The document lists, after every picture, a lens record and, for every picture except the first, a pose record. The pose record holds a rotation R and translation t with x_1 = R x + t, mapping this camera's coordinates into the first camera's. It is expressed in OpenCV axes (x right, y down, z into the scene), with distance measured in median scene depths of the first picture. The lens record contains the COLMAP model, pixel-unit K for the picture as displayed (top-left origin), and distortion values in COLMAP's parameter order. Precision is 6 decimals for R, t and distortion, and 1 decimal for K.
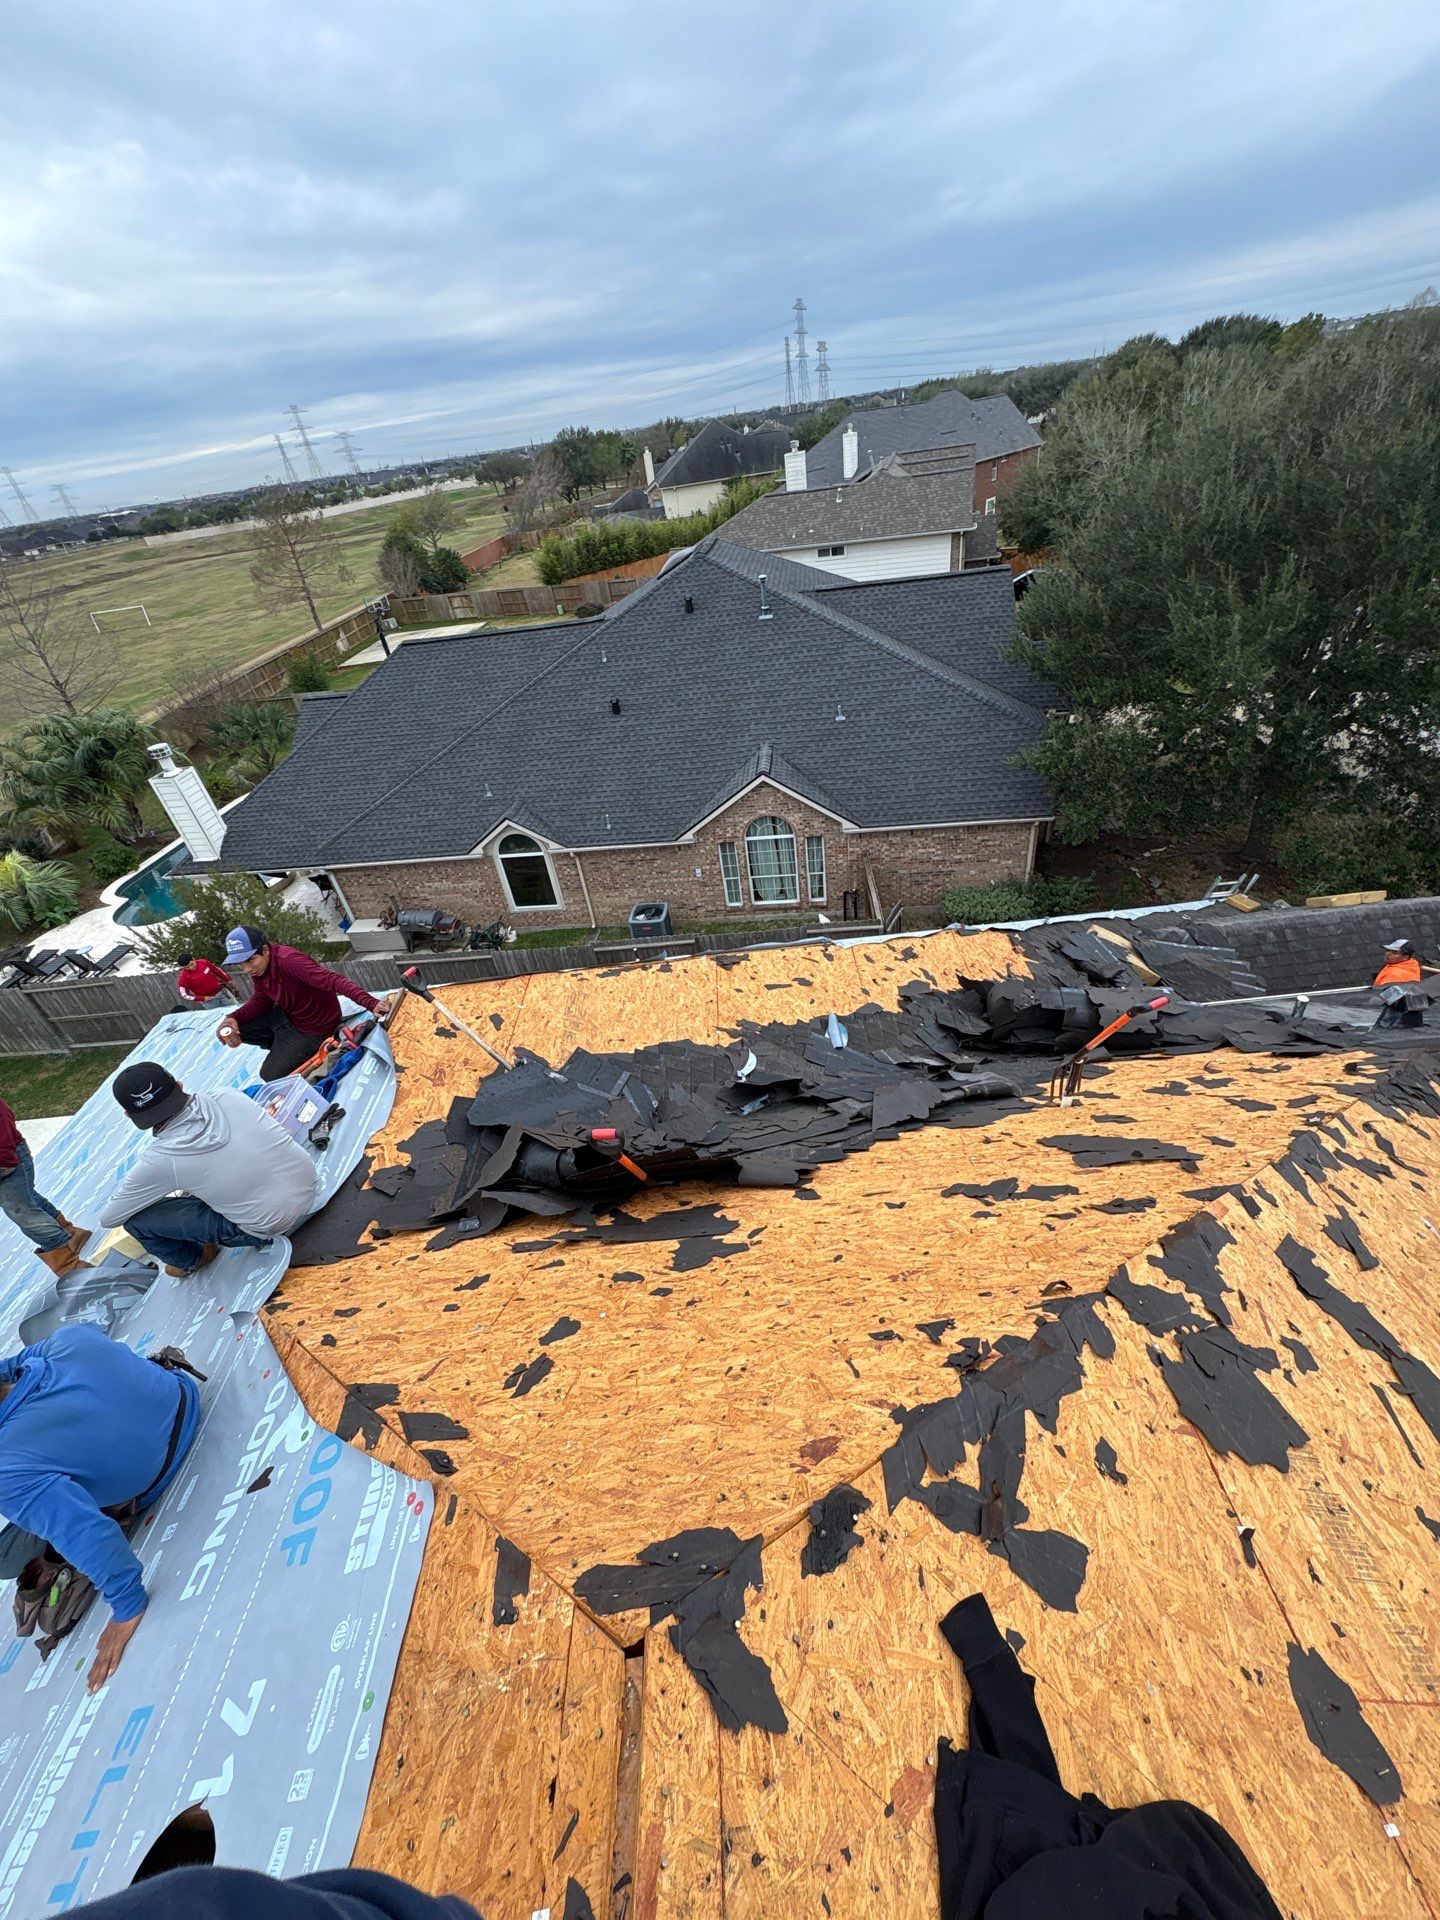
lens RADIAL K [[760.4, 0, 720.0], [0, 760.4, 960.0], [0, 0, 1]] dist [0.000711, 0.000008]
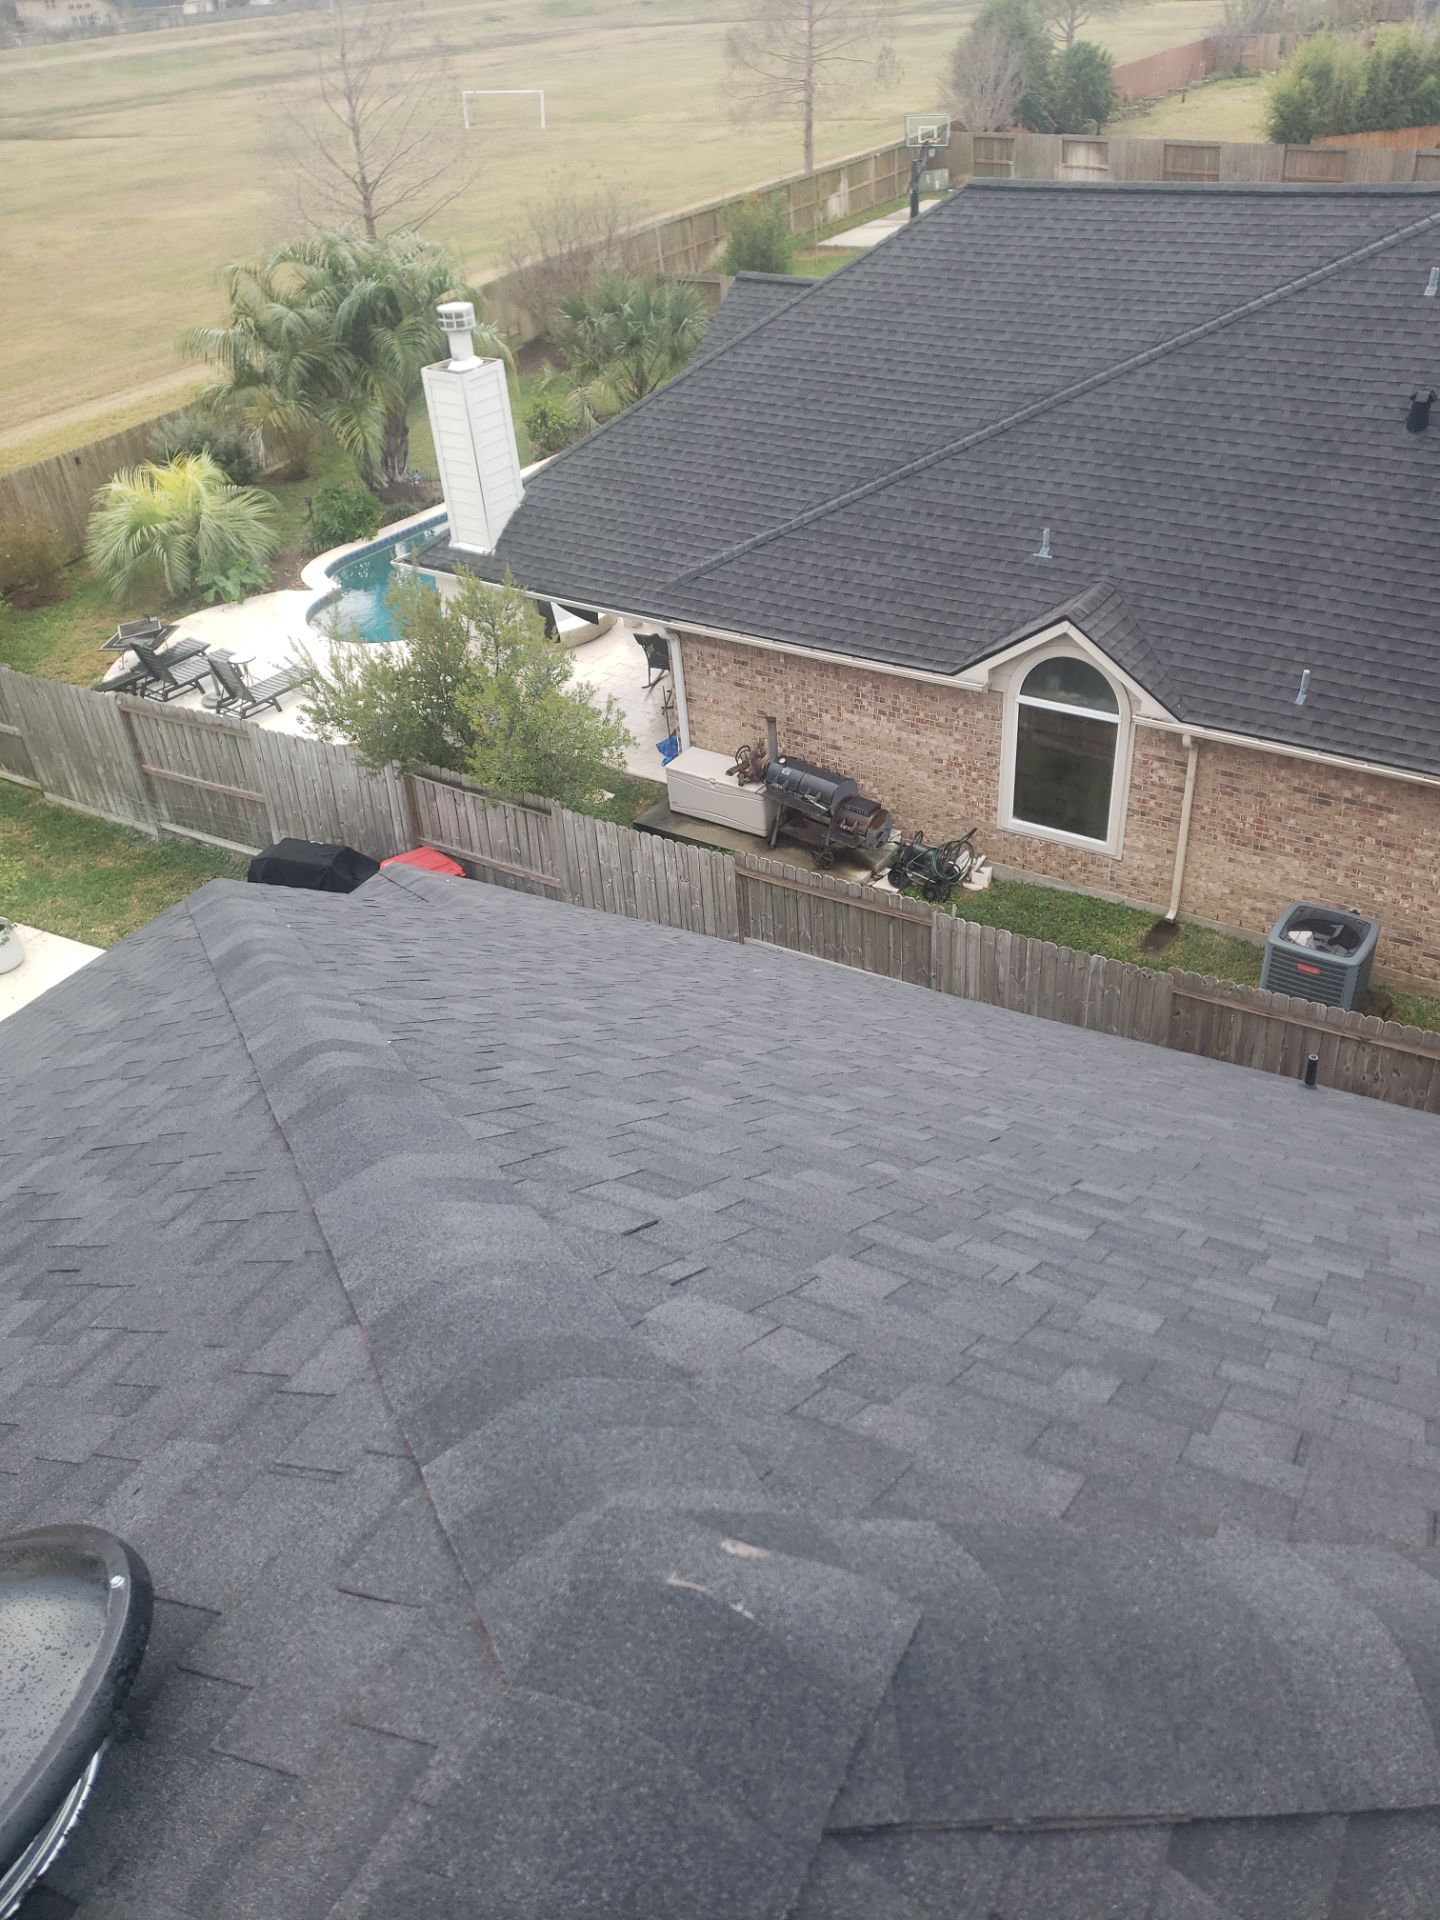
lens RADIAL K [[1516.7, 0, 777.3], [0, 1516.7, 982.1], [0, 0, 1]] dist [0.117633, -0.284569]
pose [[0.883265, 0.326672, -0.336344, -0.056247], [-0.313445, 0.944884, 0.094582, -0.019255], [0.348704, 0.021884, 0.936977, 0.117355]]
